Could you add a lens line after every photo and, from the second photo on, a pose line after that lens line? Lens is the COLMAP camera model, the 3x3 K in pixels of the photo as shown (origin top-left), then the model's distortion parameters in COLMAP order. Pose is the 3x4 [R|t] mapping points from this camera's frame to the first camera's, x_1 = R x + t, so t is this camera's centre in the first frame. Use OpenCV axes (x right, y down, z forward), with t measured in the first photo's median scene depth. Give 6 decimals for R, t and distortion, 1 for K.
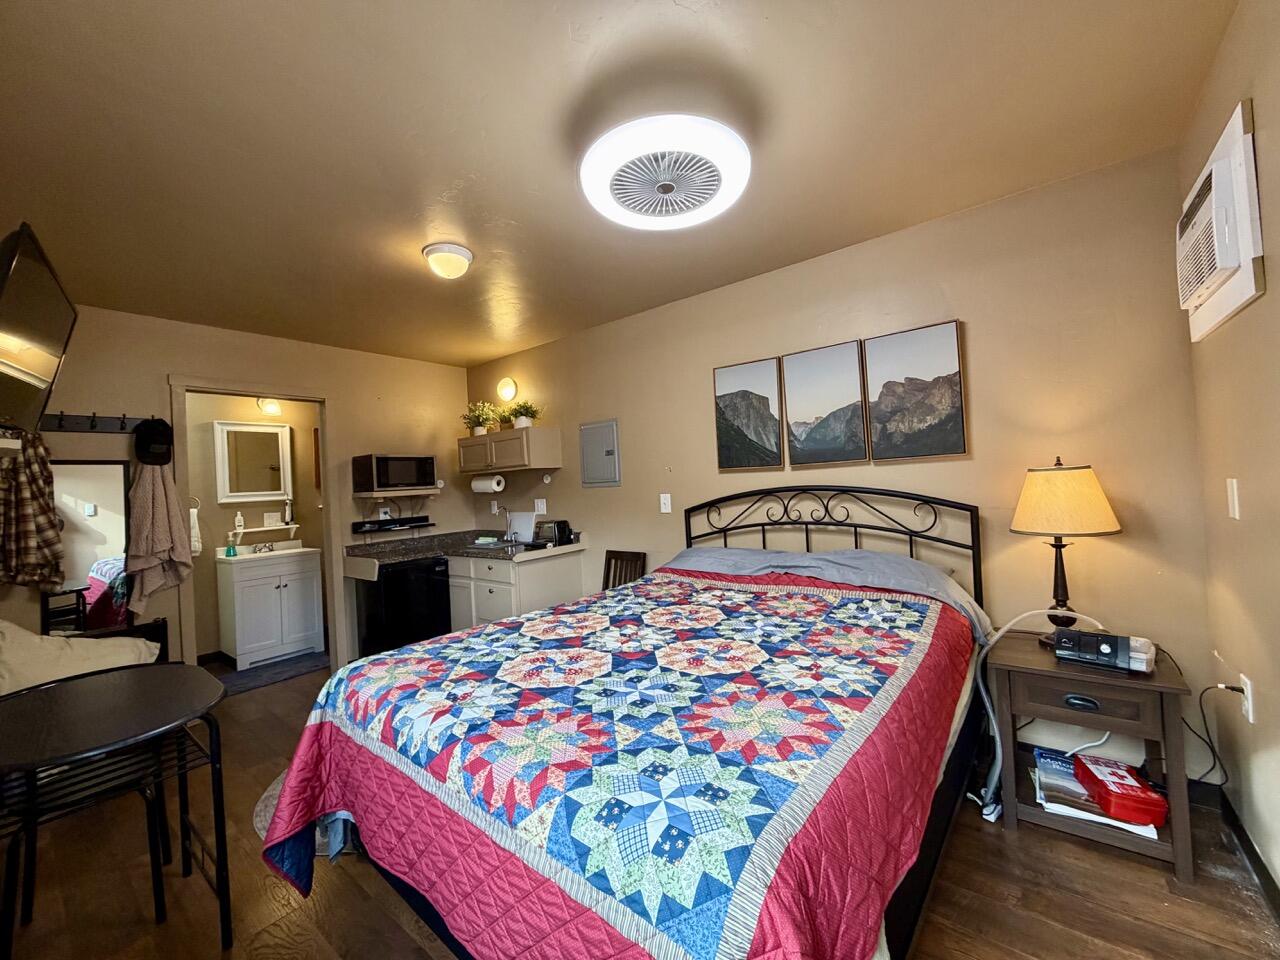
lens RADIAL K [[509.6, 0, 638.7], [0, 509.6, 477.9], [0, 0, 1]] dist [-0.001856, 0.000382]
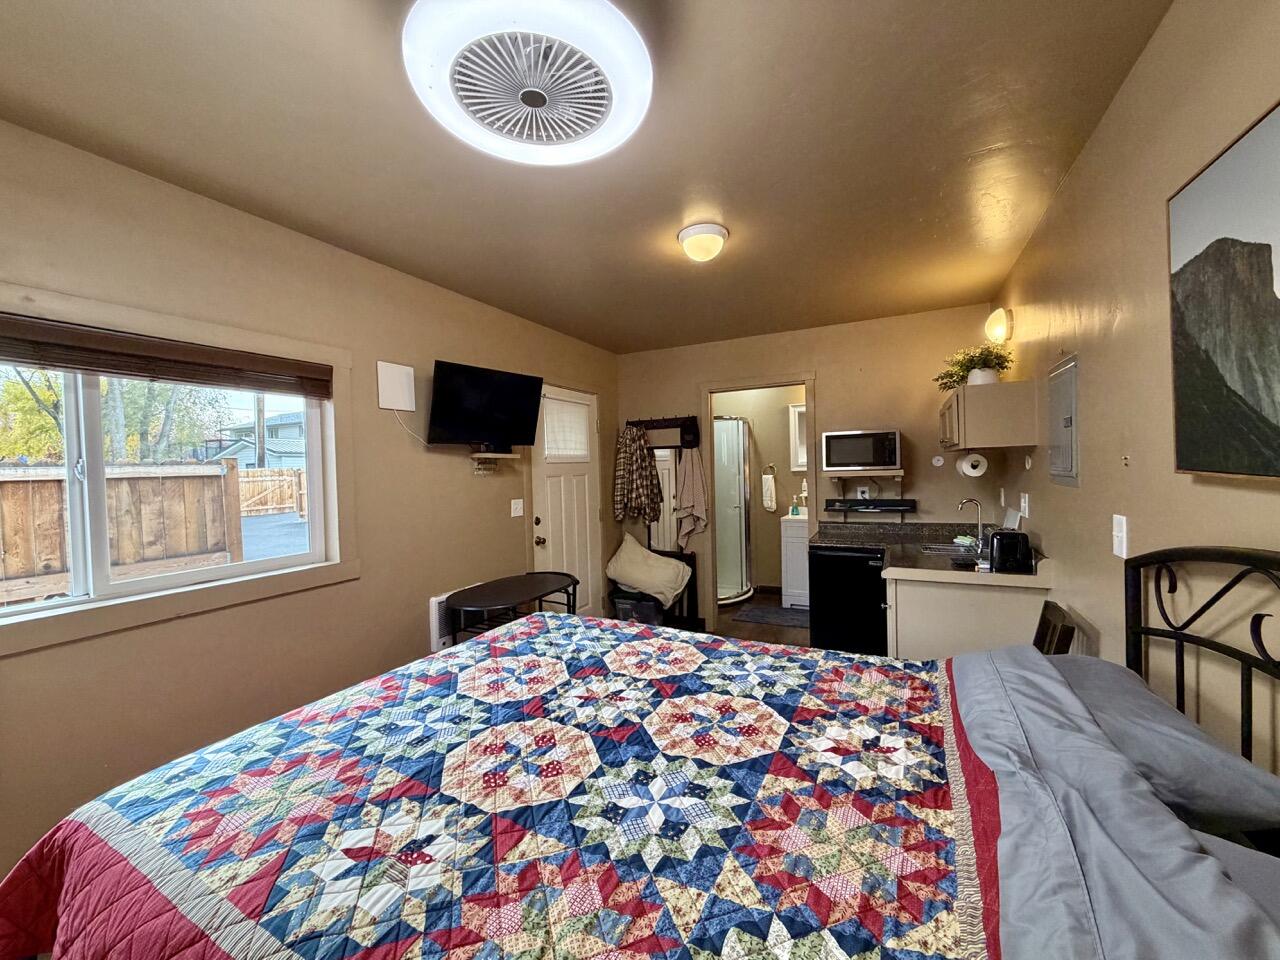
lens RADIAL K [[509.6, 0, 637.2], [0, 509.6, 476.0], [0, 0, 1]] dist [-0.001856, 0.000382]
pose [[0.198726, 0.063245, -0.978012, 0.406369], [0.029164, 0.997092, 0.070405, -0.047163], [0.979621, -0.042514, 0.196304, 0.493065]]
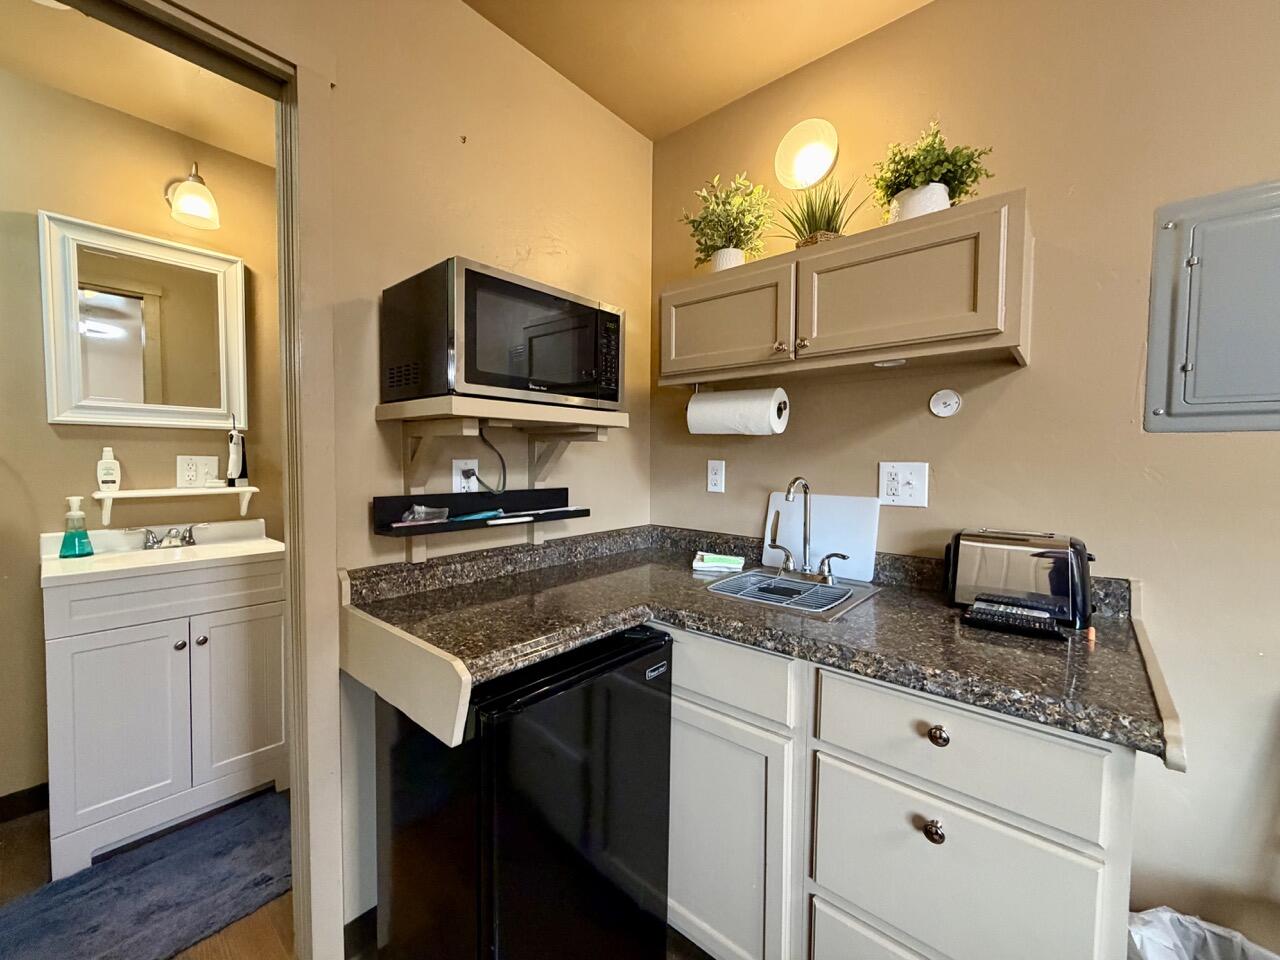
lens RADIAL K [[509.6, 0, 632.9], [0, 509.6, 477.9], [0, 0, 1]] dist [-0.001856, 0.000382]
pose [[0.996981, 0.063707, -0.044392, -0.443866], [-0.061282, 0.996659, 0.054002, 0.055598], [0.047684, -0.051118, 0.997554, 0.791943]]
